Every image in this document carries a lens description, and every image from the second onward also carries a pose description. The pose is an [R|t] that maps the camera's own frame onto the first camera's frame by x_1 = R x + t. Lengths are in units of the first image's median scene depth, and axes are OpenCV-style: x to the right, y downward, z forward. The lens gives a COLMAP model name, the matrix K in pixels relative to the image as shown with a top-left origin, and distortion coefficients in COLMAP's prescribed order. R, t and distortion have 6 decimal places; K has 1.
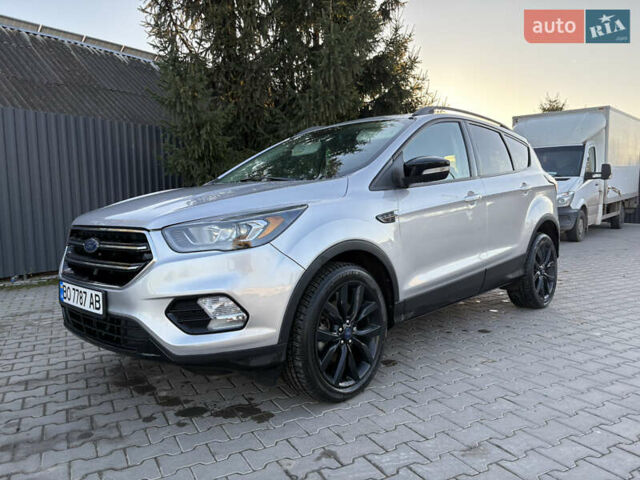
lens RADIAL K [[483.8, 0, 321.3], [0, 483.8, 243.8], [0, 0, 1]] dist [0.055293, -0.060442]
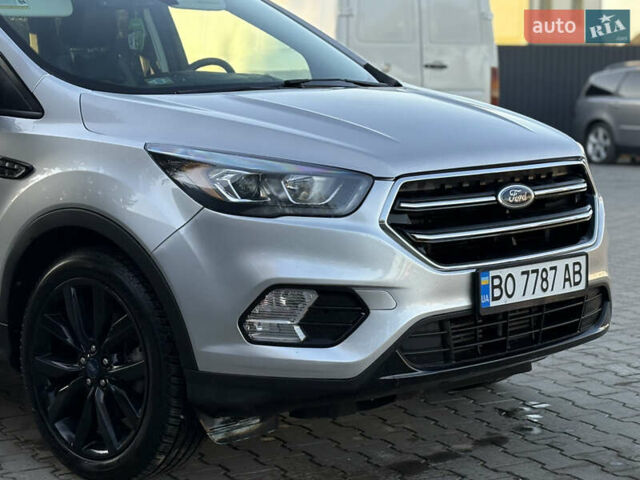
lens RADIAL K [[1523.6, 0, 324.9], [0, 1523.6, 239.8], [0, 0, 1]] dist [0.122859, 0.000000]
pose [[0.010118, -0.092630, 0.995649, -2.018574], [0.101541, 0.990648, 0.091133, -0.118859], [-0.994780, 0.100177, 0.019429, 1.040235]]
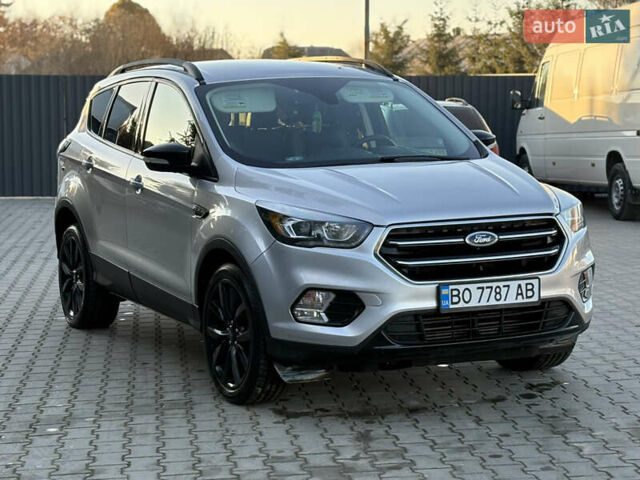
lens RADIAL K [[1465.9, 0, 317.8], [0, 1465.9, 240.4], [0, 0, 1]] dist [0.208691, 0.000000]
pose [[0.361668, -0.078481, 0.928998, -2.753916], [0.091933, 0.994596, 0.048232, -0.136146], [-0.927763, 0.067962, 0.366929, 0.229274]]
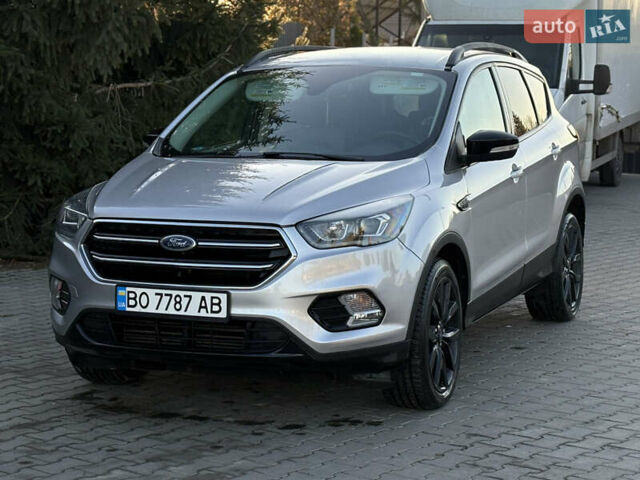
lens RADIAL K [[1465.9, 0, 325.0], [0, 1465.9, 238.6], [0, 0, 1]] dist [0.208691, 0.000000]
pose [[0.928704, -0.016160, 0.370469, -1.034740], [0.010124, 0.999783, 0.018231, -0.042613], [-0.370683, -0.013180, 0.928666, -1.313484]]
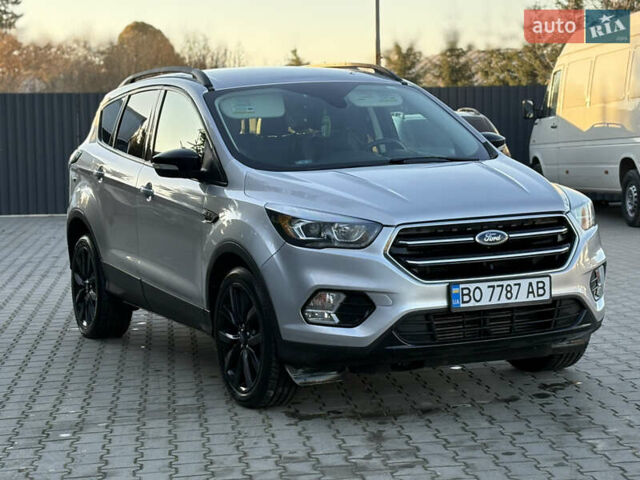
lens RADIAL K [[1465.9, 0, 319.6], [0, 1465.9, 243.7], [0, 0, 1]] dist [0.208691, 0.000000]
pose [[0.369621, -0.074566, 0.926186, -2.750126], [0.107713, 0.993493, 0.036999, -0.106823], [-0.922918, 0.086087, 0.375248, 0.222200]]
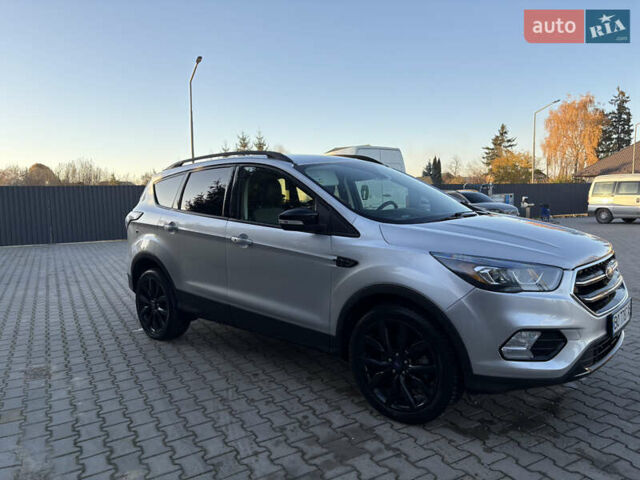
lens RADIAL K [[483.8, 0, 314.9], [0, 483.8, 238.5], [0, 0, 1]] dist [0.055293, -0.060442]
pose [[-0.019727, -0.073990, 0.997064, -1.411933], [0.123902, 0.989390, 0.075872, -0.221306], [-0.992098, 0.125035, -0.010350, 1.478445]]
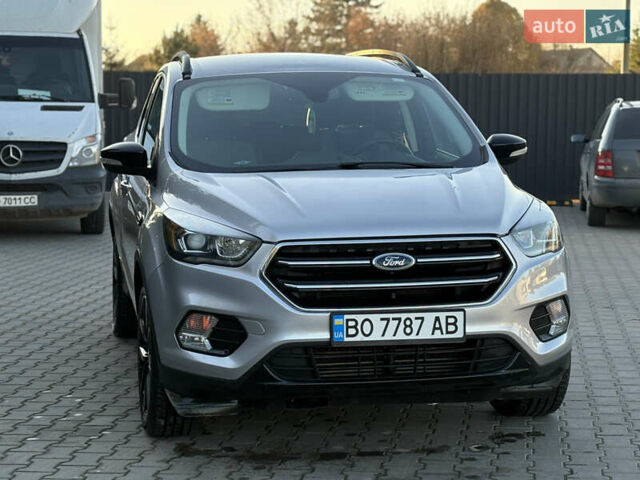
lens RADIAL K [[1465.9, 0, 321.5], [0, 1465.9, 236.5], [0, 0, 1]] dist [0.208691, 0.000000]
pose [[0.584052, -0.059715, 0.809517, -2.130600], [0.066518, 0.997457, 0.025587, -0.091477], [-0.808986, 0.038903, 0.586539, -0.259107]]
